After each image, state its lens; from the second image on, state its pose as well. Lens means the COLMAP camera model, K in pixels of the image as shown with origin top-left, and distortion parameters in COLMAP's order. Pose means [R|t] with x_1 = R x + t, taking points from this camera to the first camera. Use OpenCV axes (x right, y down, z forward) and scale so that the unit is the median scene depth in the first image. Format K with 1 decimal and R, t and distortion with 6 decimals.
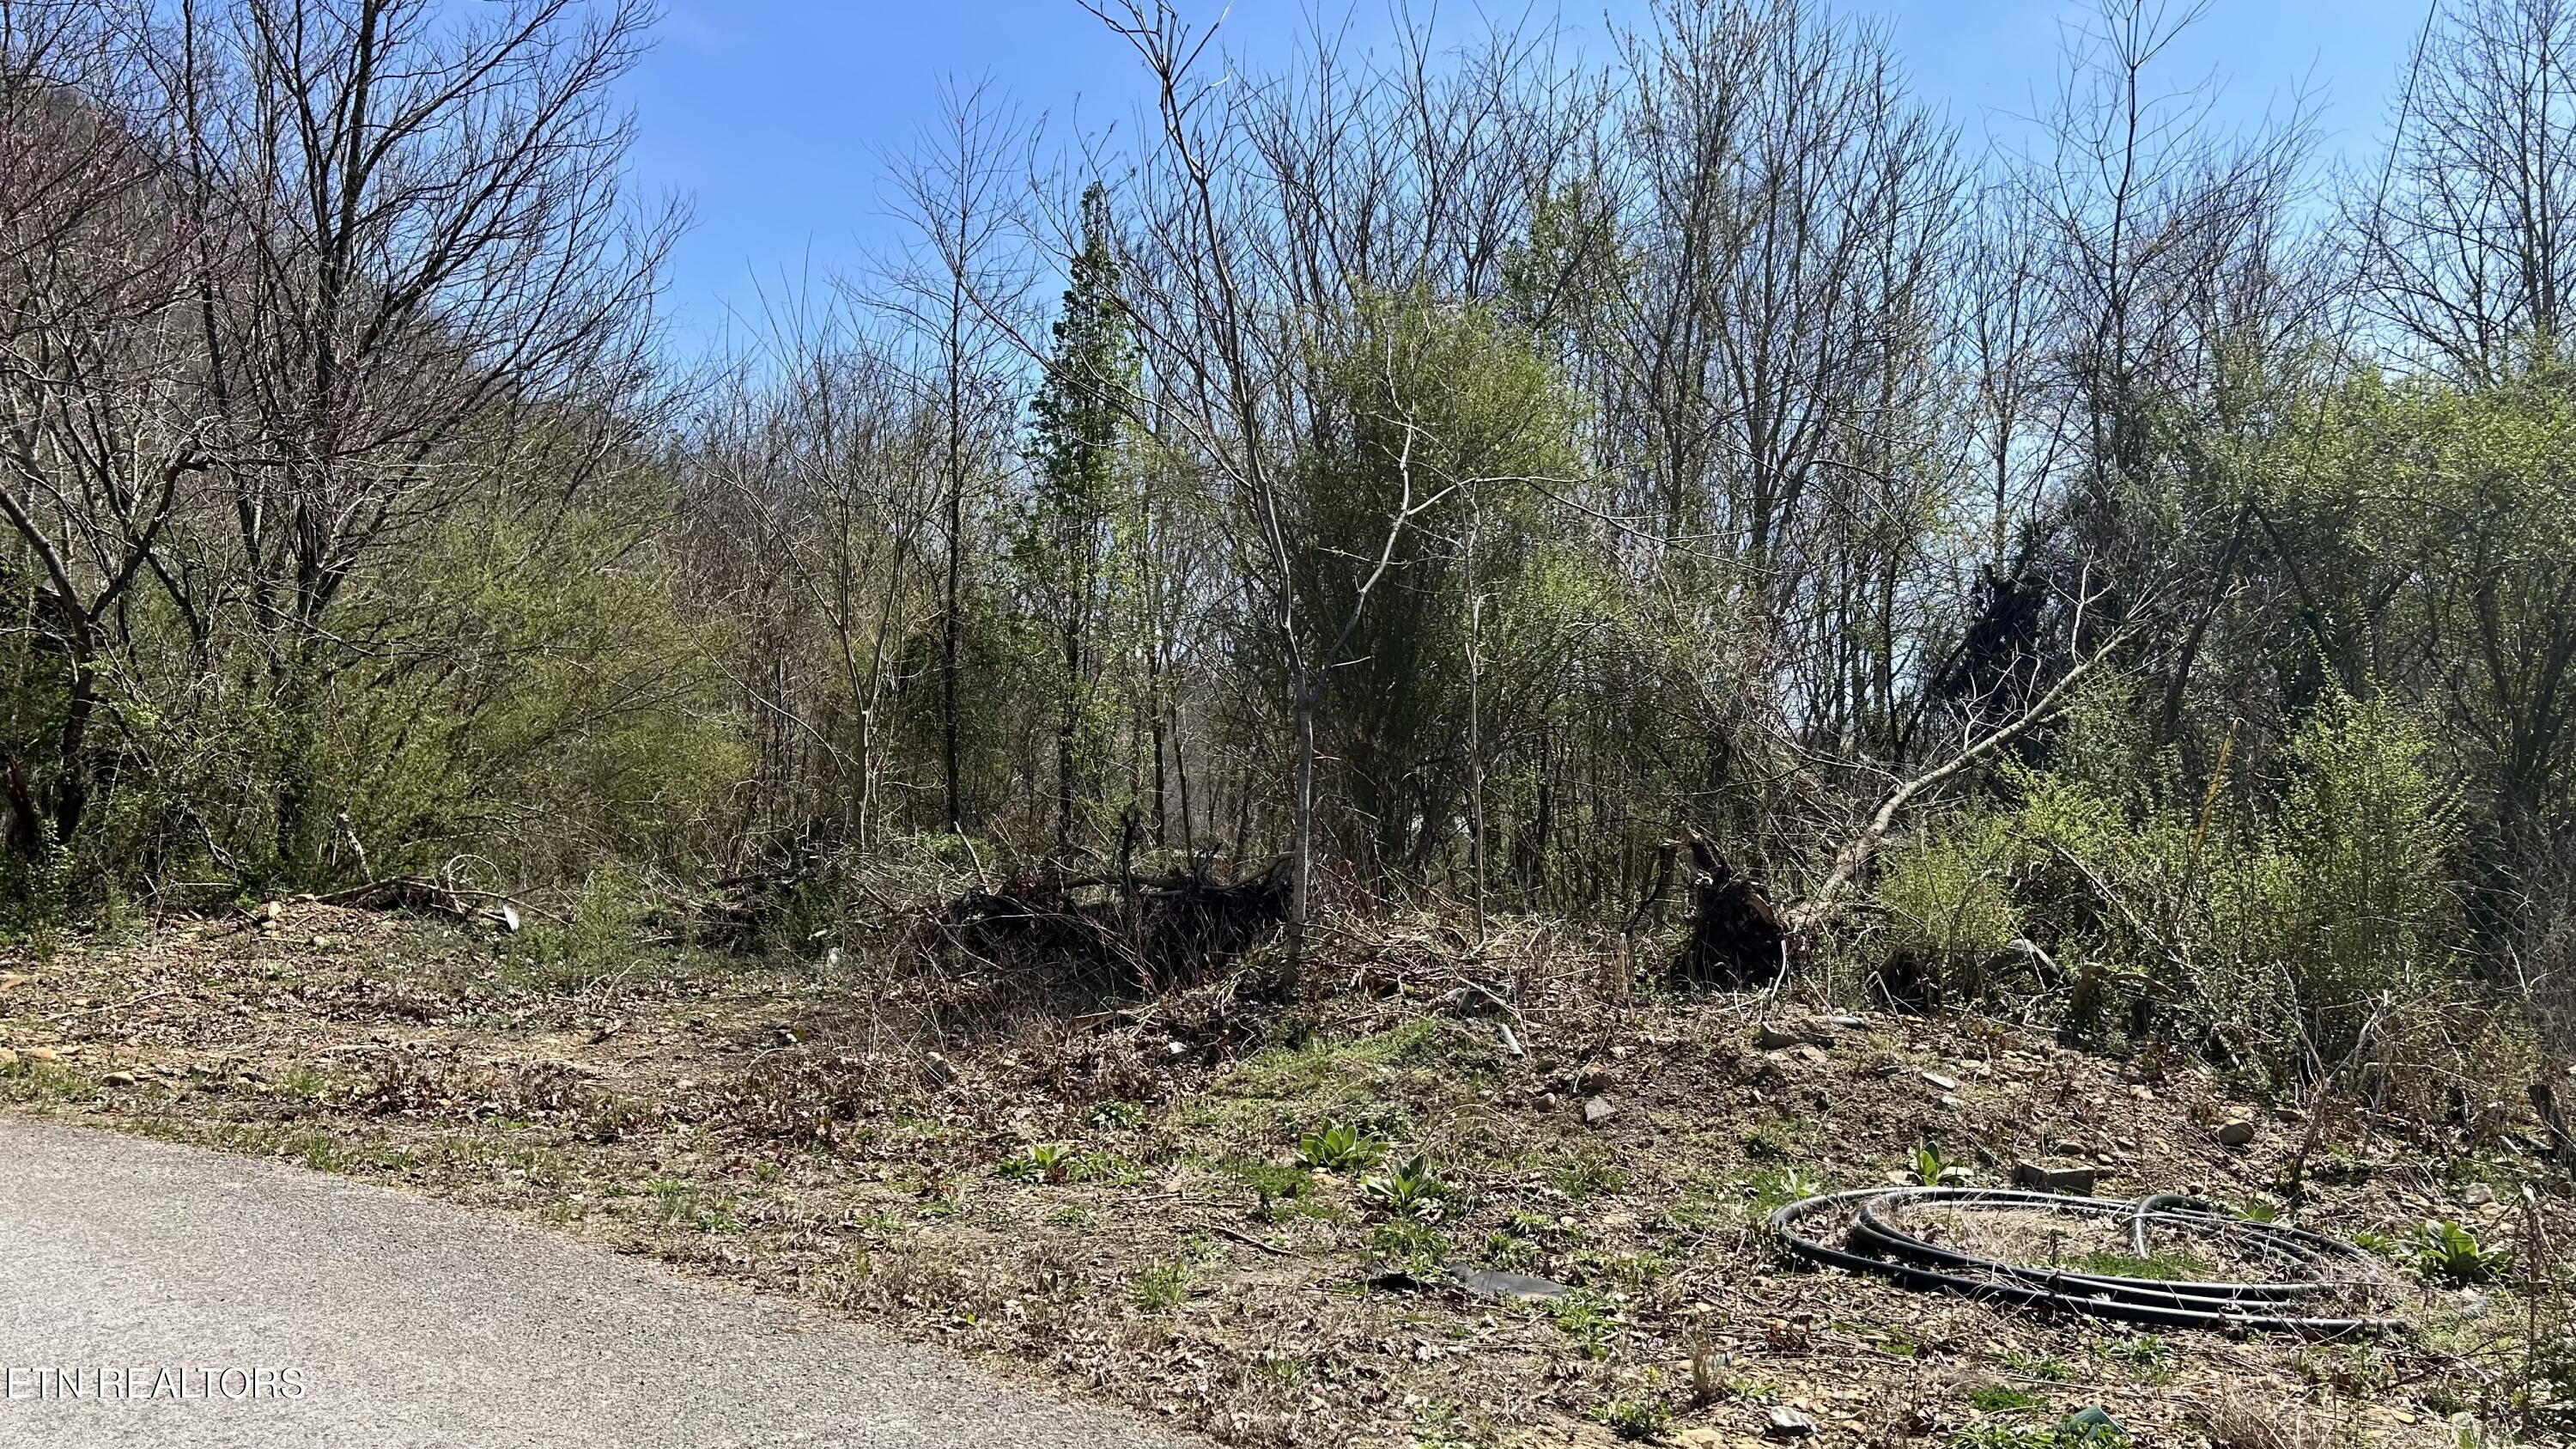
lens RADIAL K [[2006.0, 0, 1288.0], [0, 2006.0, 724.5], [0, 0, 1]] dist [0.075462, -0.000031]
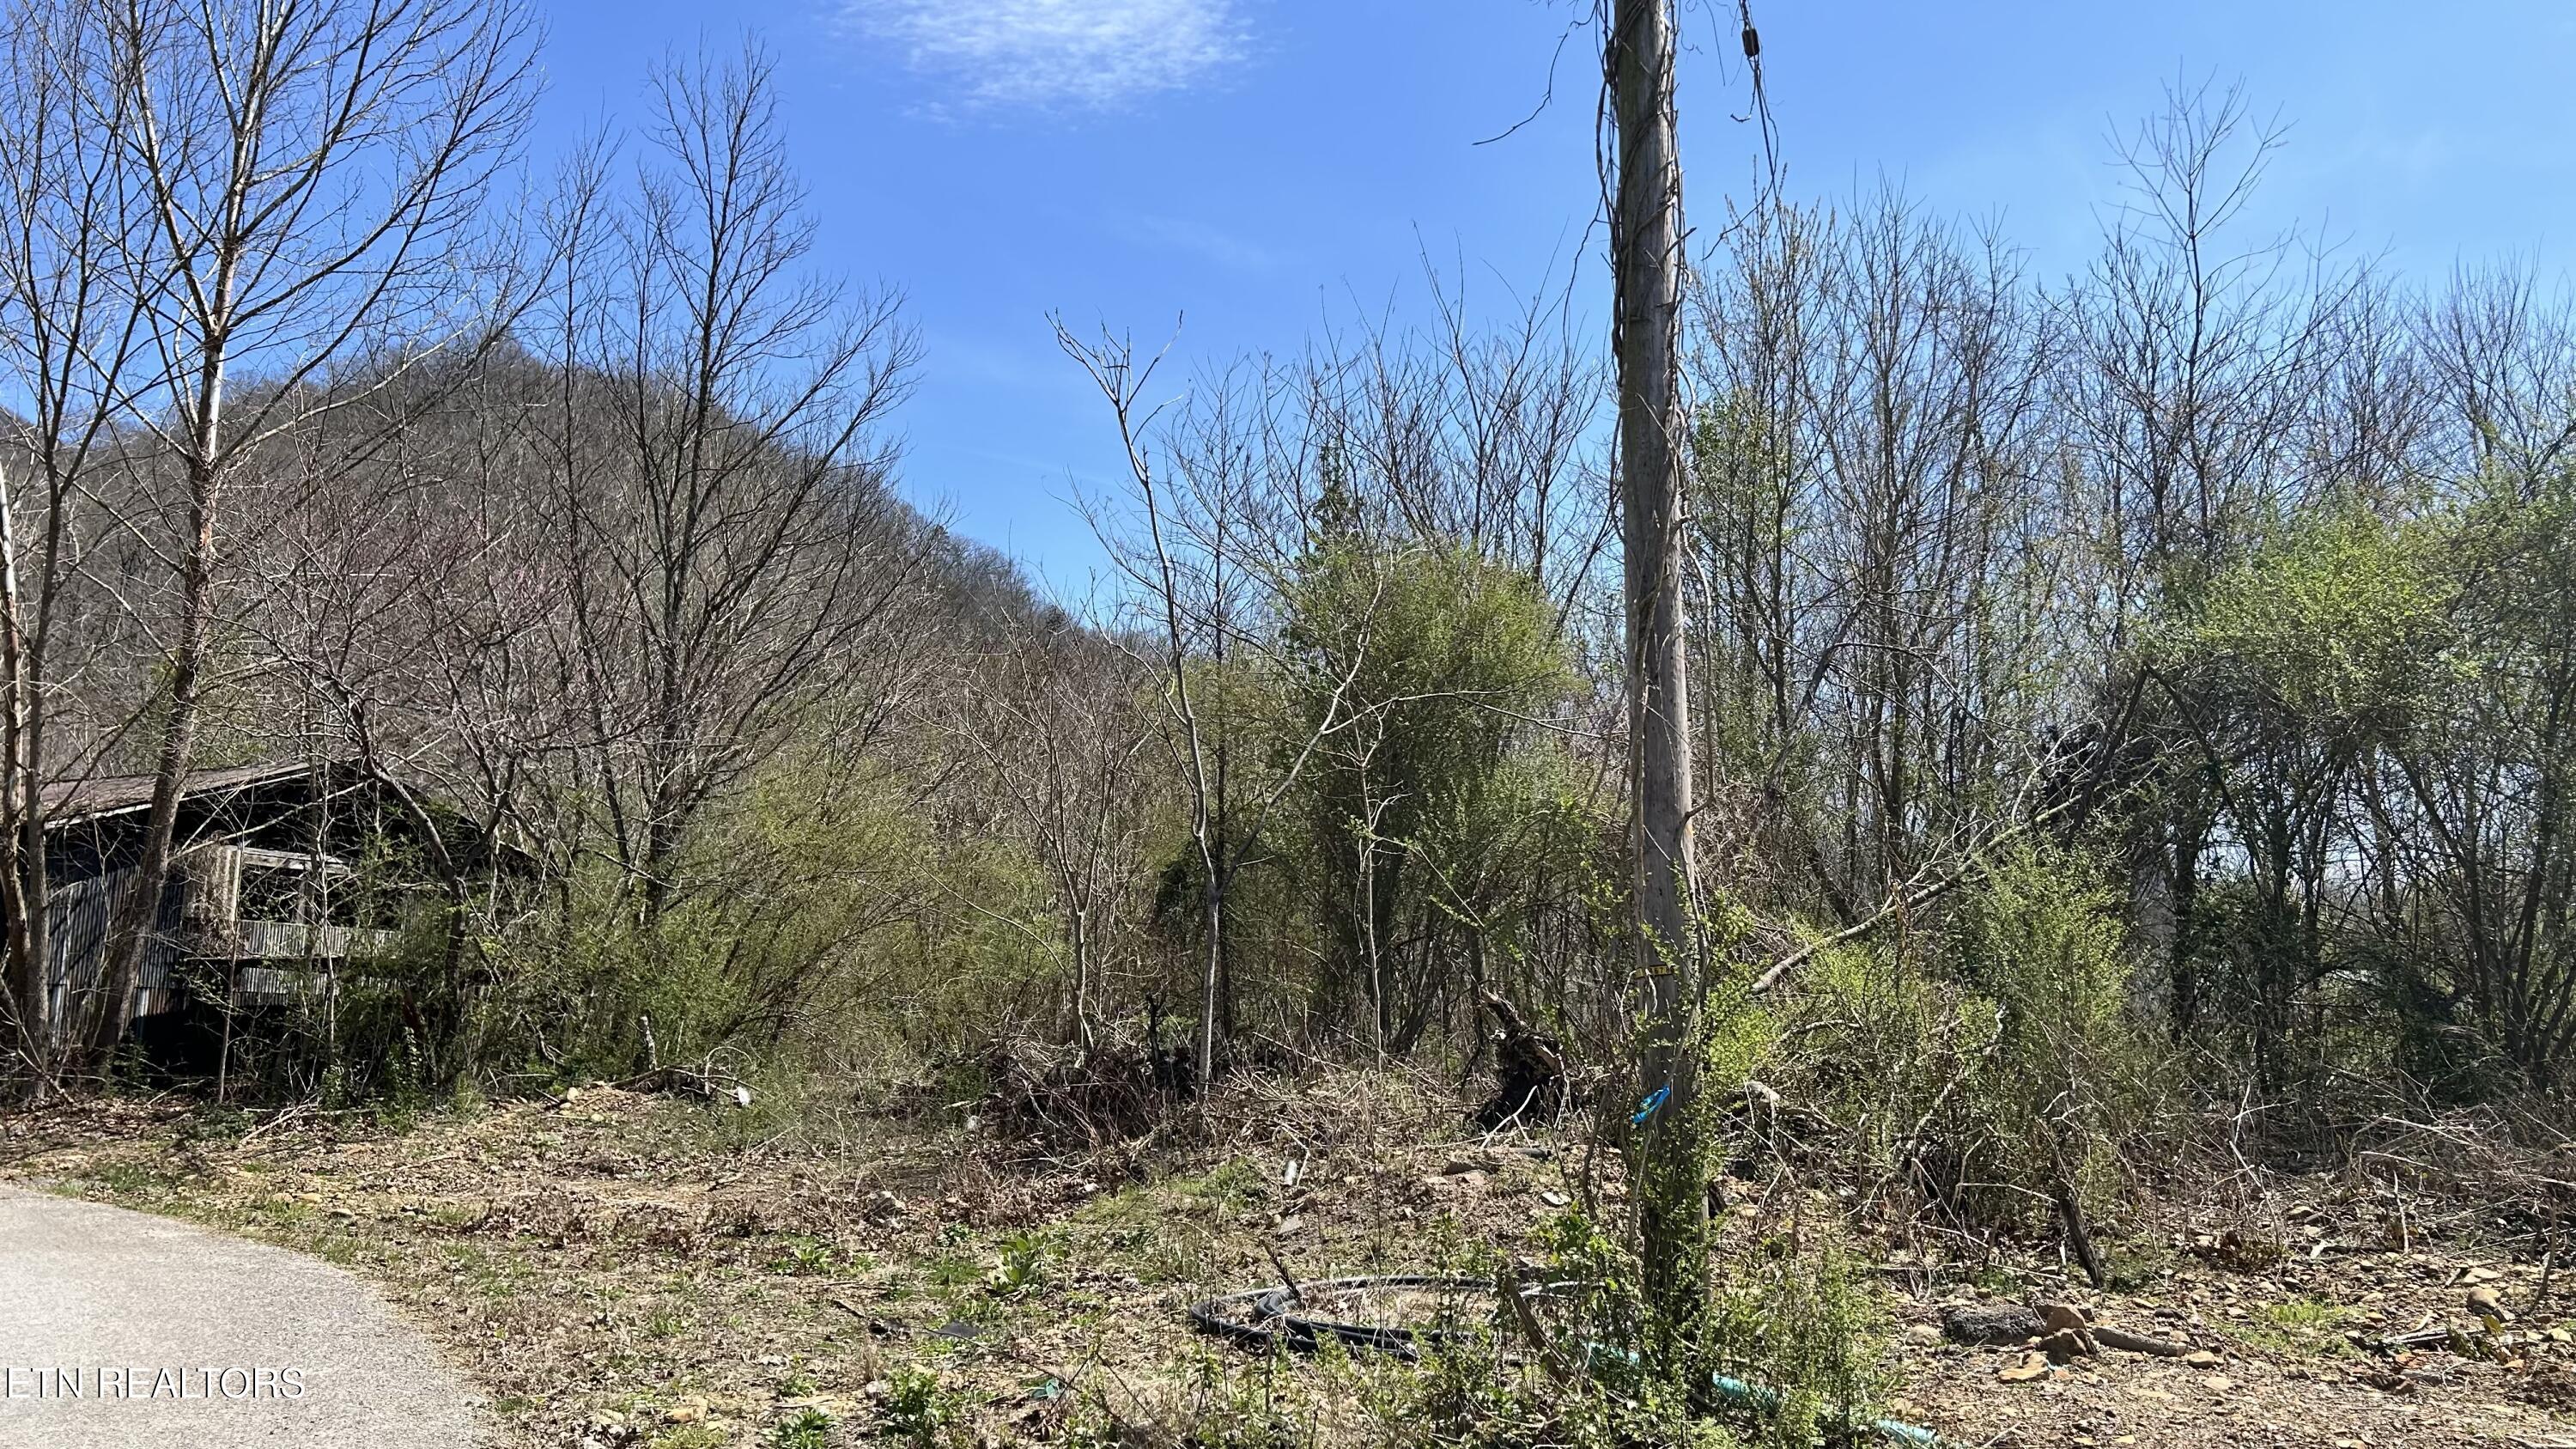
lens RADIAL K [[1947.7, 0, 1288.0], [0, 1947.7, 724.5], [0, 0, 1]] dist [0.138145, -0.201865]
pose [[0.963146, -0.069478, -0.259850, 0.279262], [0.044701, 0.993975, -0.100080, 0.003883], [0.265238, 0.084776, 0.960449, -0.102691]]
